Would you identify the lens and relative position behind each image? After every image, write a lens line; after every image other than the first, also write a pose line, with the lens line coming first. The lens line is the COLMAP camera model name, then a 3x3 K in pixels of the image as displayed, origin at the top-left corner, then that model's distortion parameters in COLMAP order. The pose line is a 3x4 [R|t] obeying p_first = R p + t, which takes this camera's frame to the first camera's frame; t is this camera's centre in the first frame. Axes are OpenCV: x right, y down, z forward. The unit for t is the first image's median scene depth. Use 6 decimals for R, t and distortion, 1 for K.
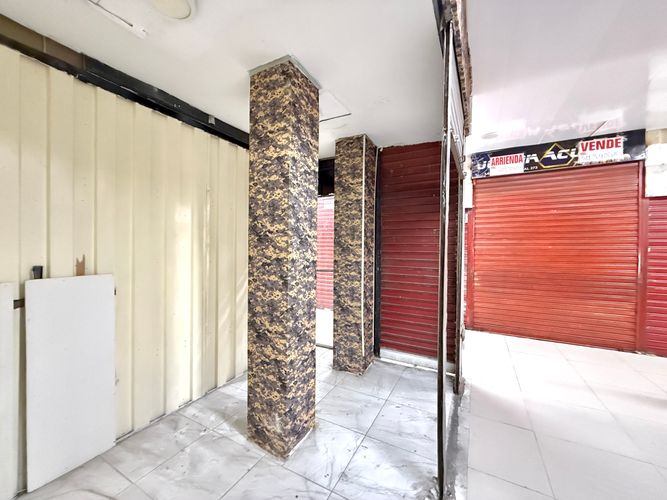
lens RADIAL K [[266.5, 0, 329.7], [0, 266.5, 248.8], [0, 0, 1]] dist [-0.000618, 0.000027]
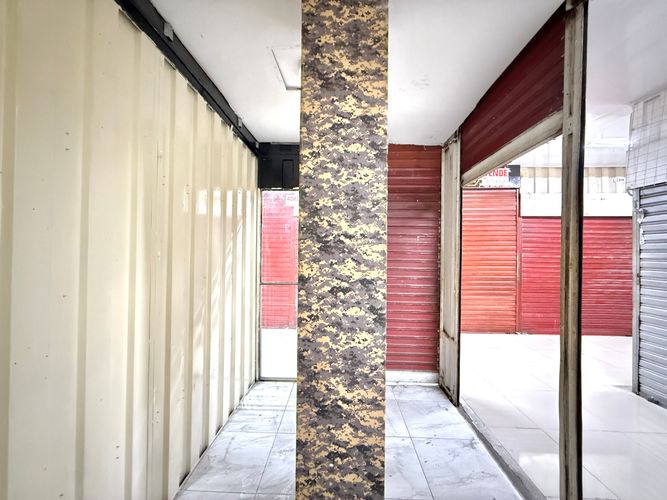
lens RADIAL K [[266.5, 0, 330.2], [0, 266.5, 248.9], [0, 0, 1]] dist [-0.000618, 0.000027]
pose [[0.890405, 0.006319, 0.455126, -0.524138], [-0.002306, 0.999953, -0.009373, -0.027677], [-0.455164, 0.007296, 0.890378, 0.468018]]
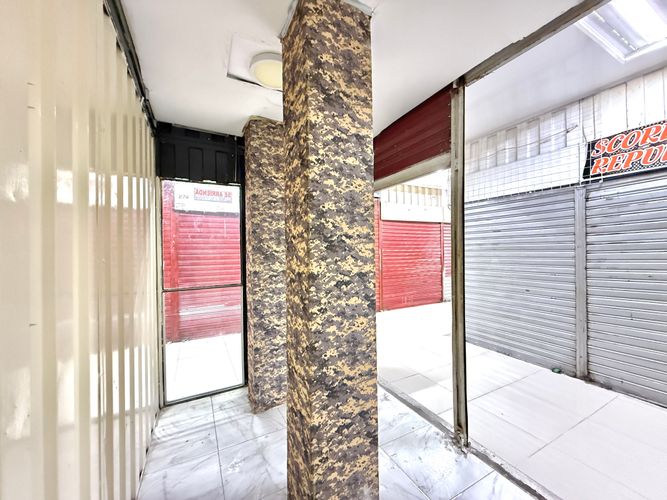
lens RADIAL K [[266.5, 0, 331.4], [0, 266.5, 248.8], [0, 0, 1]] dist [-0.000618, 0.000027]
pose [[0.546698, -0.013551, 0.837220, -0.817906], [0.020151, 0.999792, 0.003024, -0.032822], [-0.837087, 0.015218, 0.546857, 0.638726]]
